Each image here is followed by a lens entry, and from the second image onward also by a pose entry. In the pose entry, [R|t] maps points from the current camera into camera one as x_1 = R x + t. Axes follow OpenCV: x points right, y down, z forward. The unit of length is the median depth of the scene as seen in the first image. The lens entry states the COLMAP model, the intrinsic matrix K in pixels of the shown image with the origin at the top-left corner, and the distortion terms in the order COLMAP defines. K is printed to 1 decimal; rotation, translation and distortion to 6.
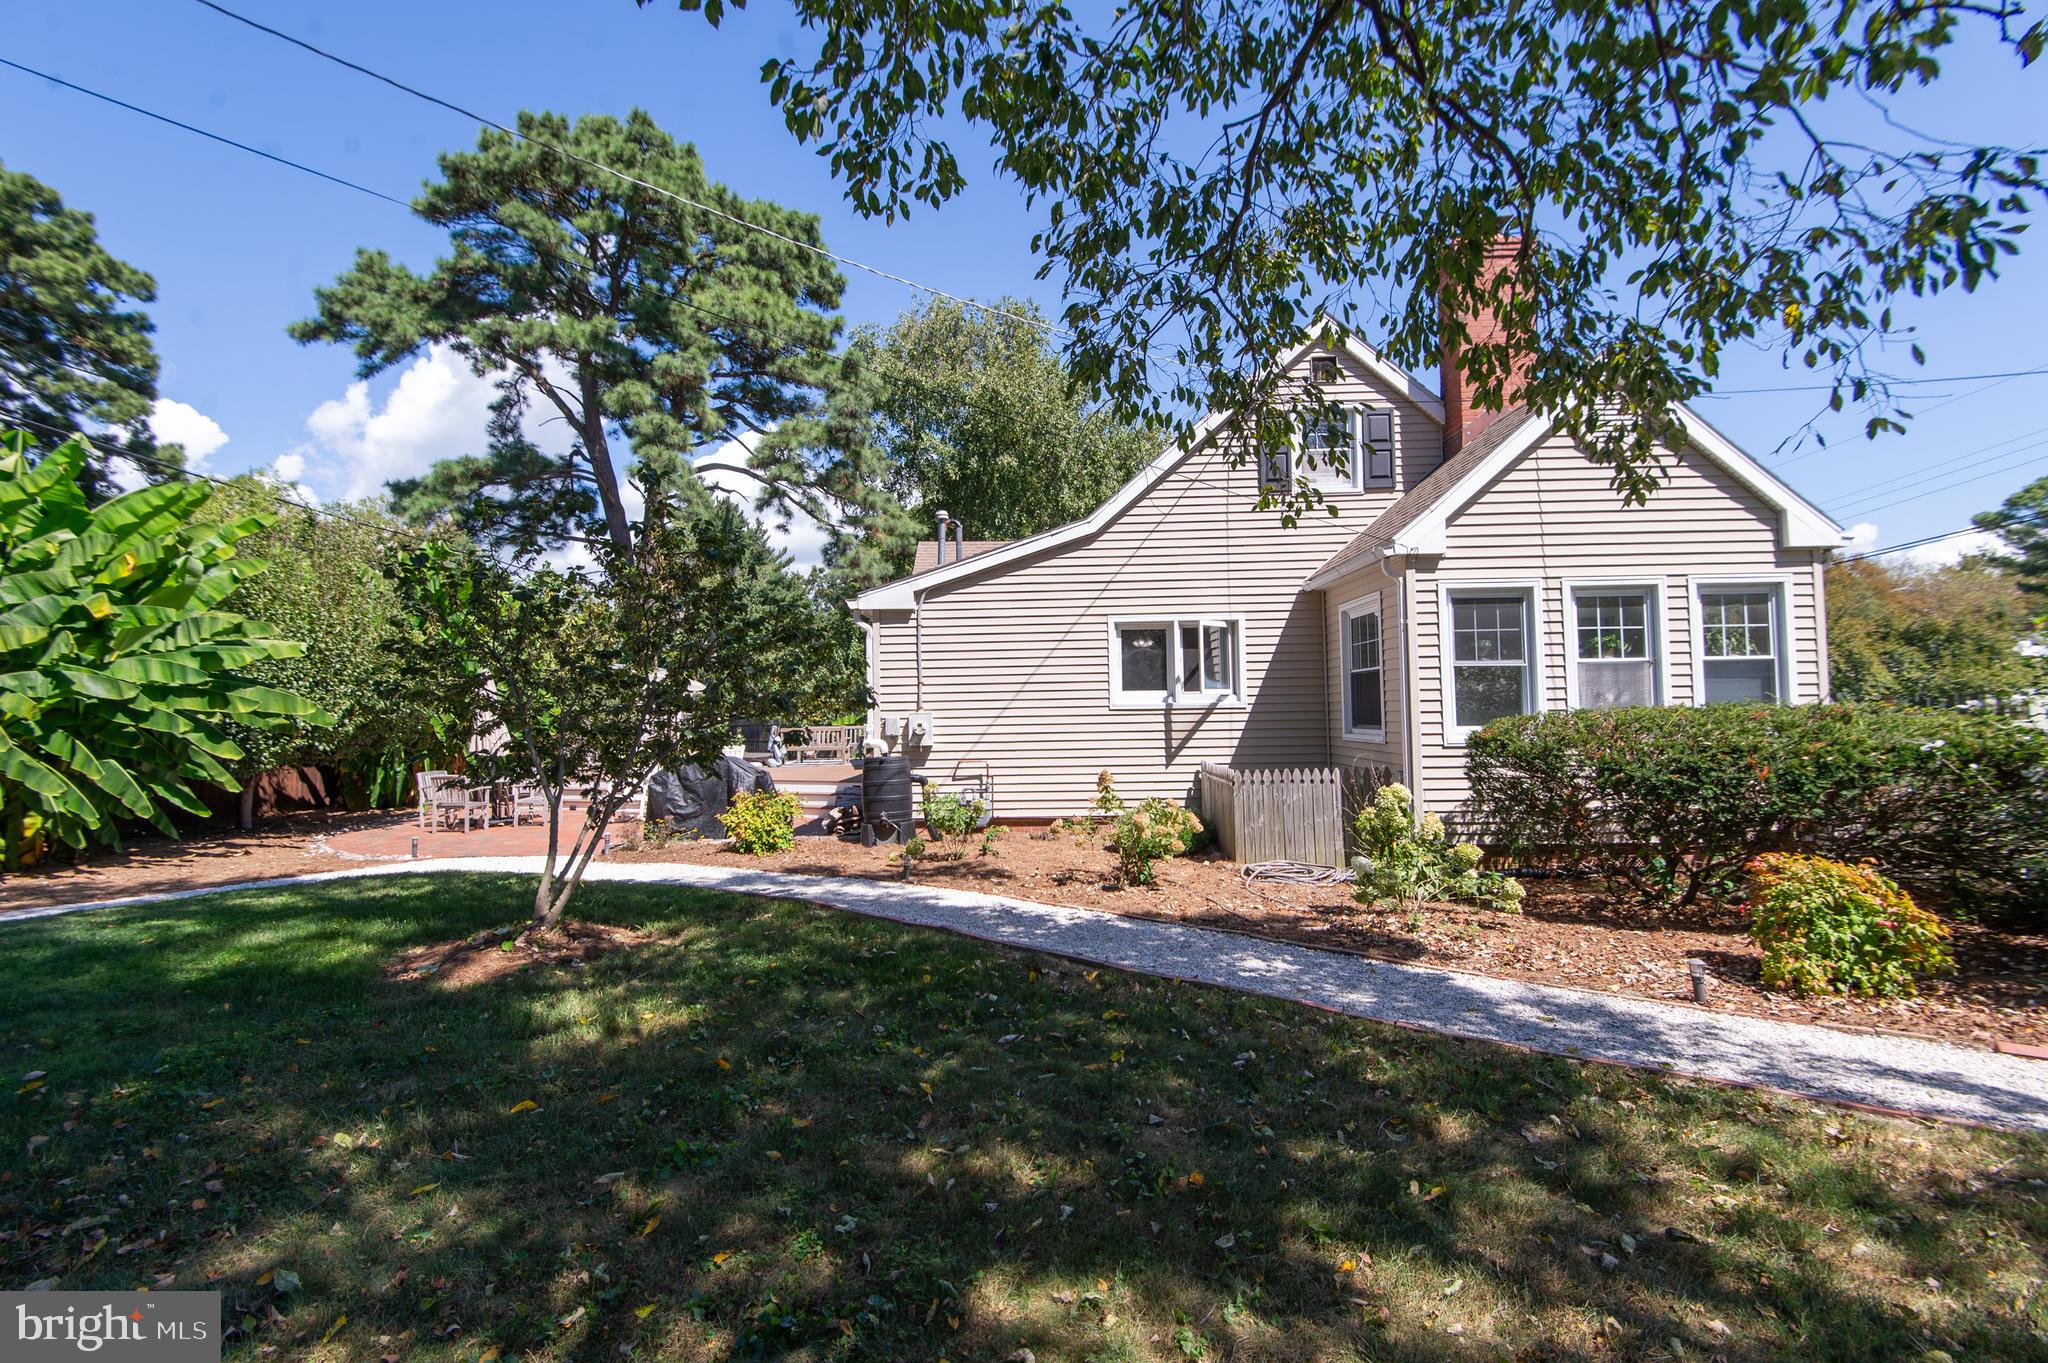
lens RADIAL K [[906.9, 0, 1020.0], [0, 906.9, 681.6], [0, 0, 1]] dist [-0.000854, -0.003186]
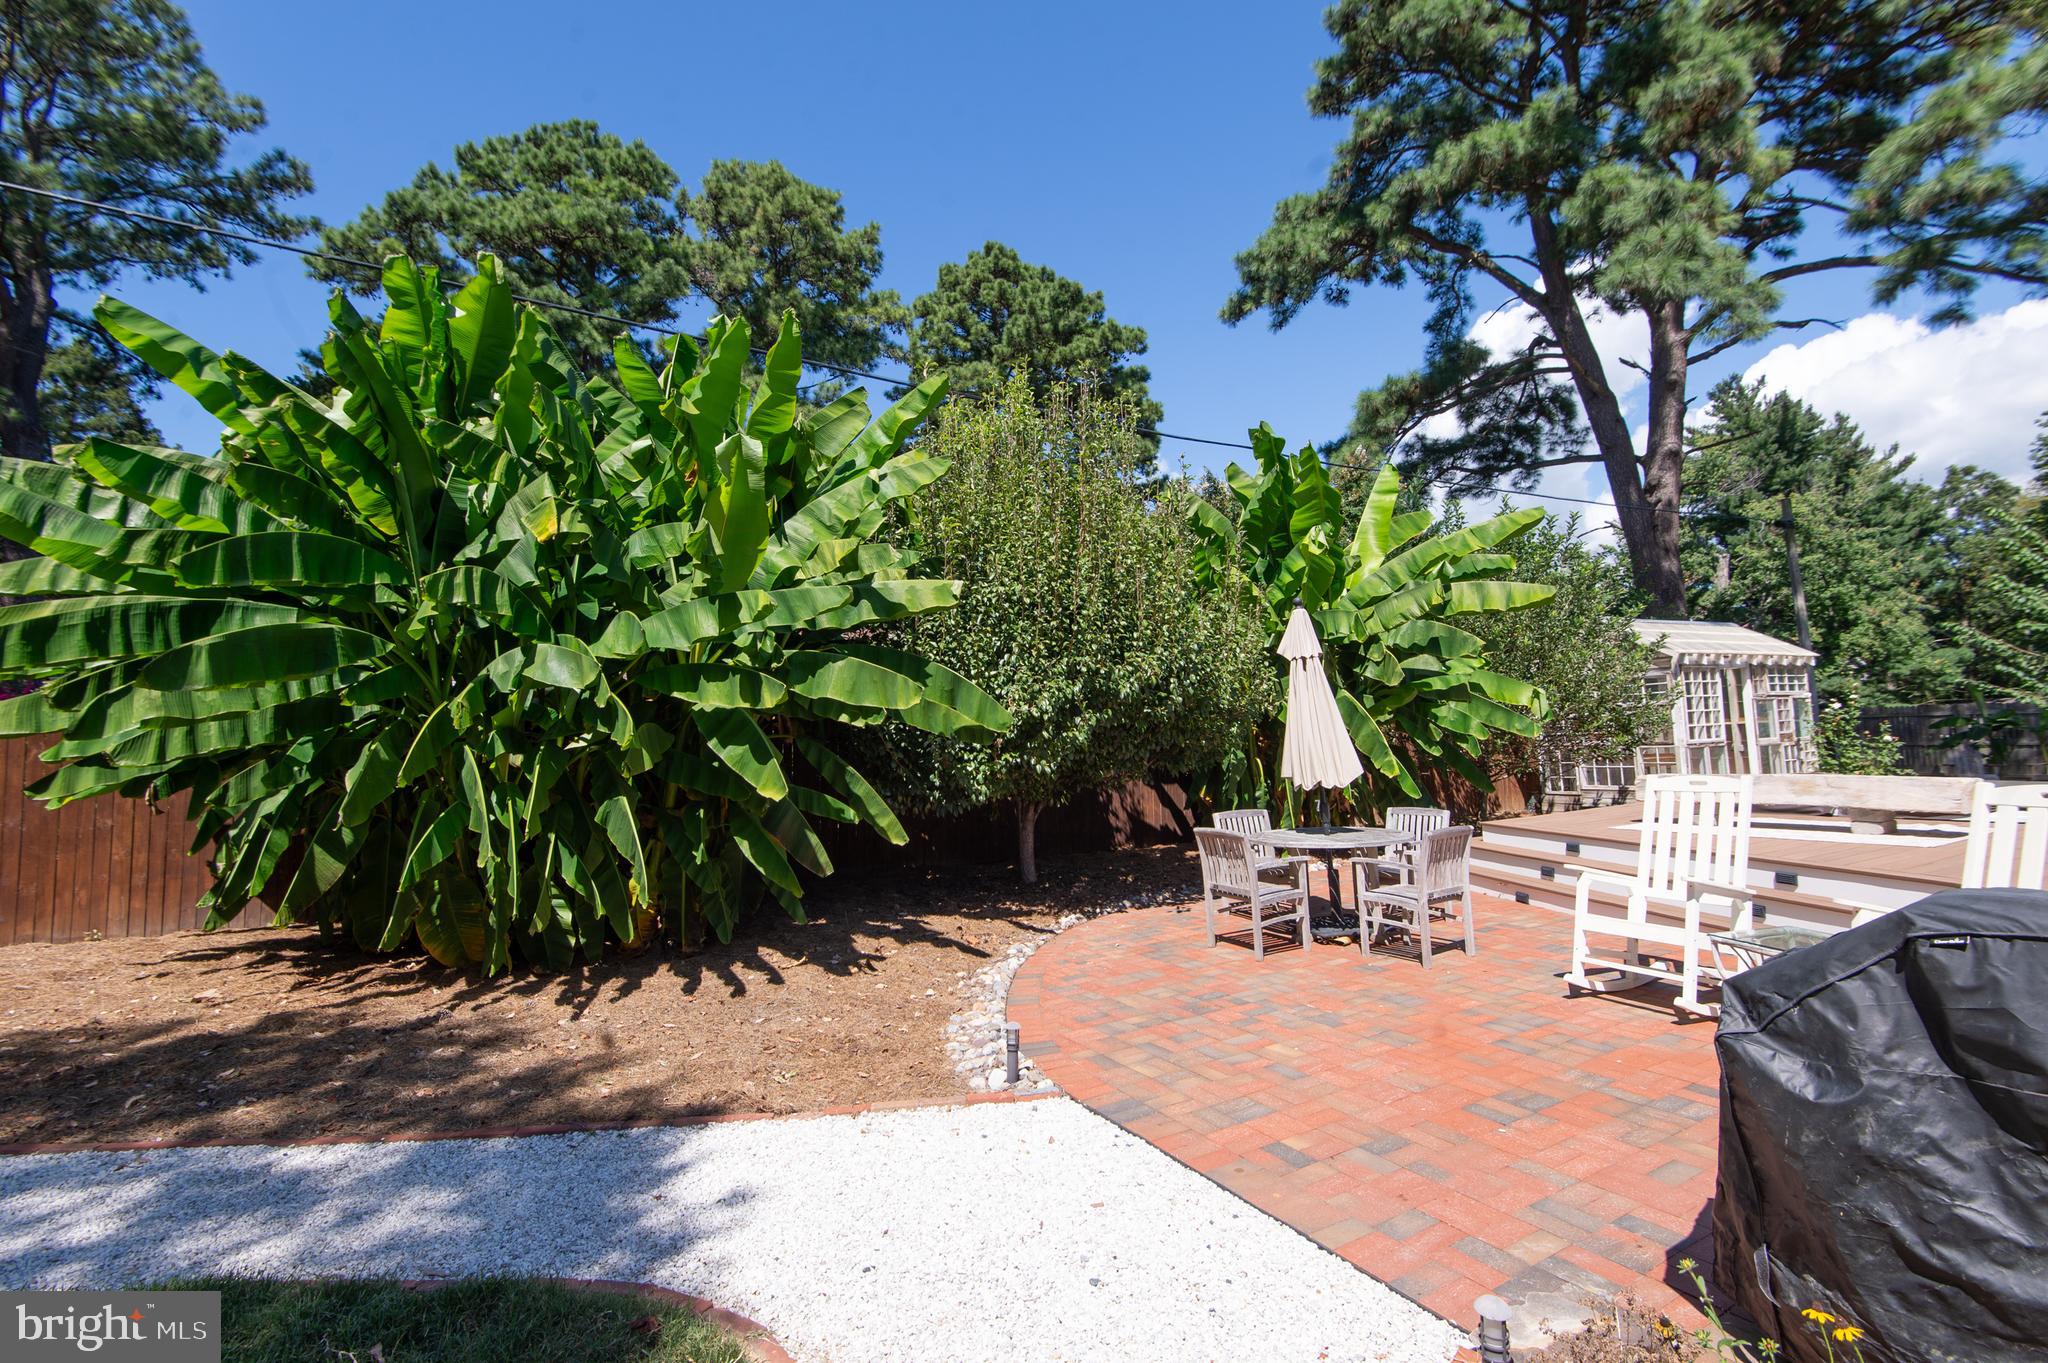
lens RADIAL K [[906.9, 0, 1031.2], [0, 906.9, 685.3], [0, 0, 1]] dist [-0.000854, -0.003186]
pose [[0.529672, -0.057832, -0.846229, -0.115260], [0.063619, 0.997571, -0.028355, 0.014348], [0.845813, -0.038817, 0.532065, 0.279456]]
